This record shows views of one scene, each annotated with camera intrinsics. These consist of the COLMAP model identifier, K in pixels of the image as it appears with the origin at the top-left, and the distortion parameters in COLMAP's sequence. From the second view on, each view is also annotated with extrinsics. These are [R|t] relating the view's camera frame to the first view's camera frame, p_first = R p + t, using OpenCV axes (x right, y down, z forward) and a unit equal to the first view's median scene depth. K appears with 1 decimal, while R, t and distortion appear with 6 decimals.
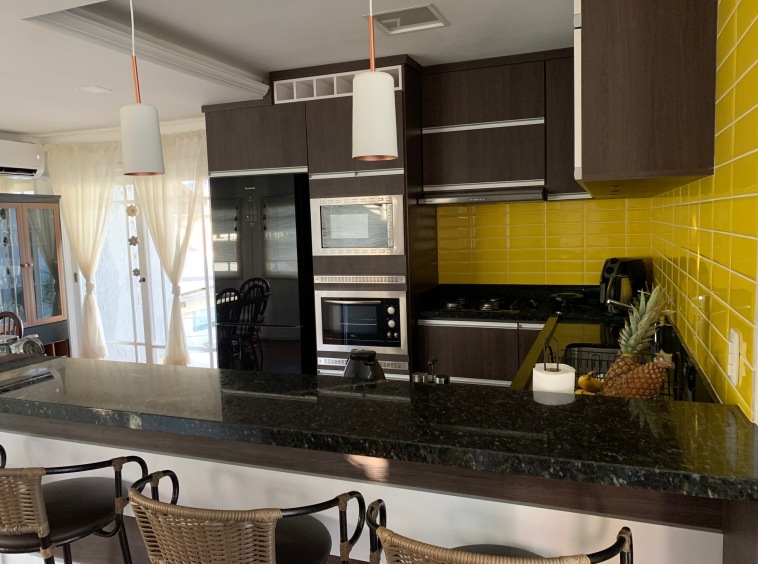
lens RADIAL K [[580.4, 0, 381.9], [0, 580.4, 284.6], [0, 0, 1]] dist [0.031426, -0.050409]
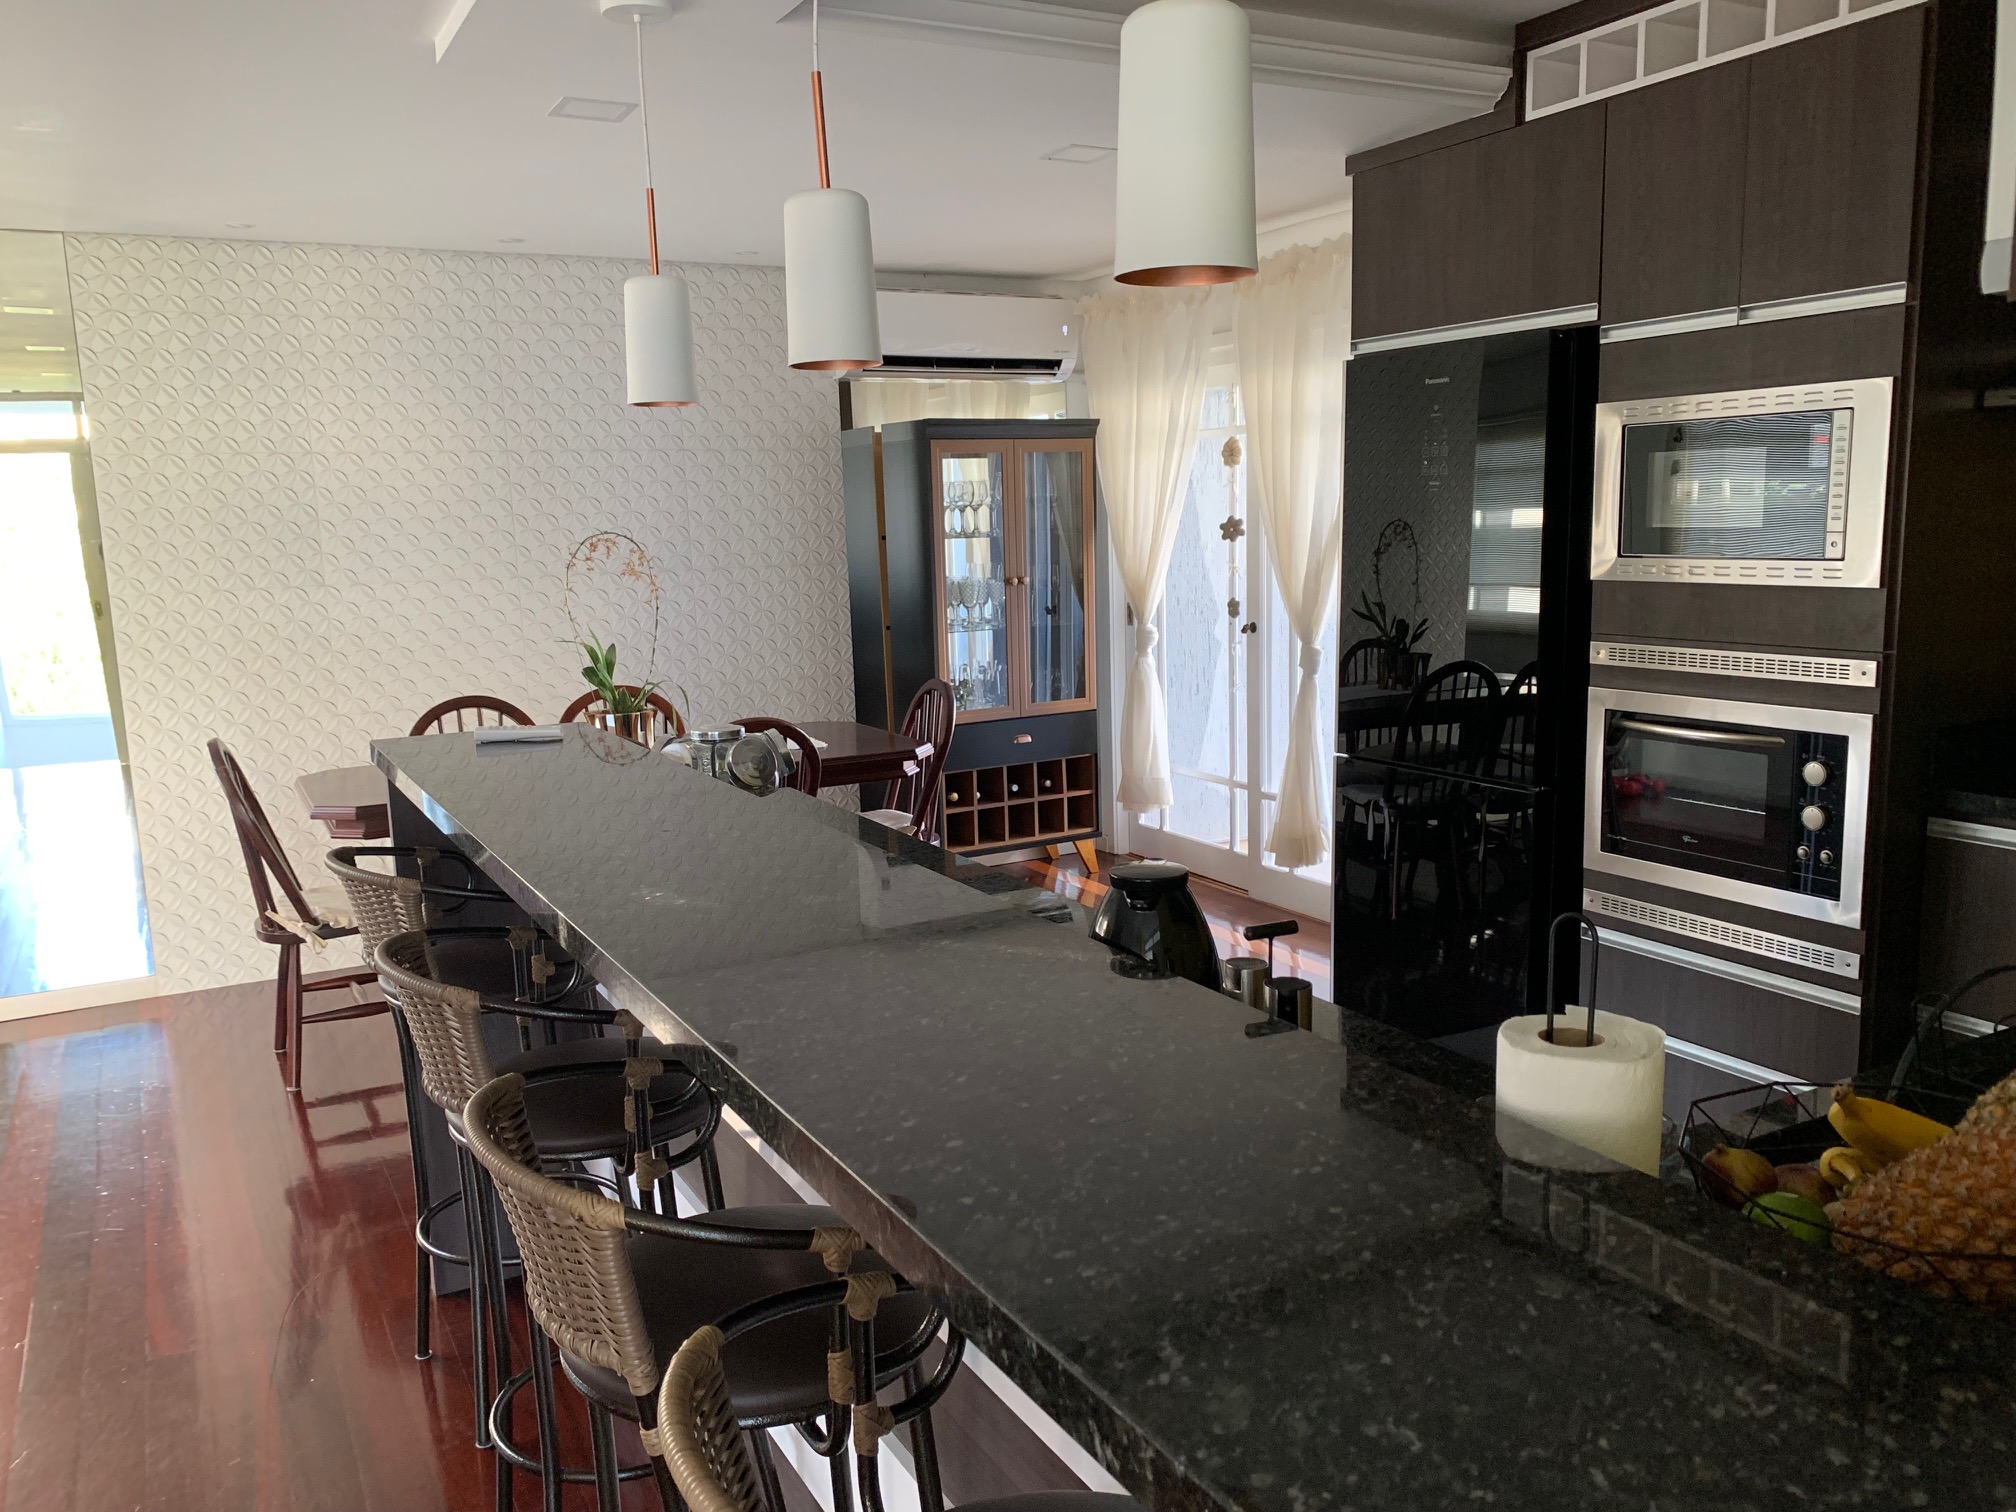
lens RADIAL K [[1542.8, 0, 1008.0], [0, 1542.8, 756.0], [0, 0, 1]] dist [0.034911, -0.027531]
pose [[0.764531, 0.107096, -0.635628, 0.185918], [-0.061429, 0.993718, 0.093543, -0.012295], [0.641653, -0.032470, 0.766308, 0.108157]]
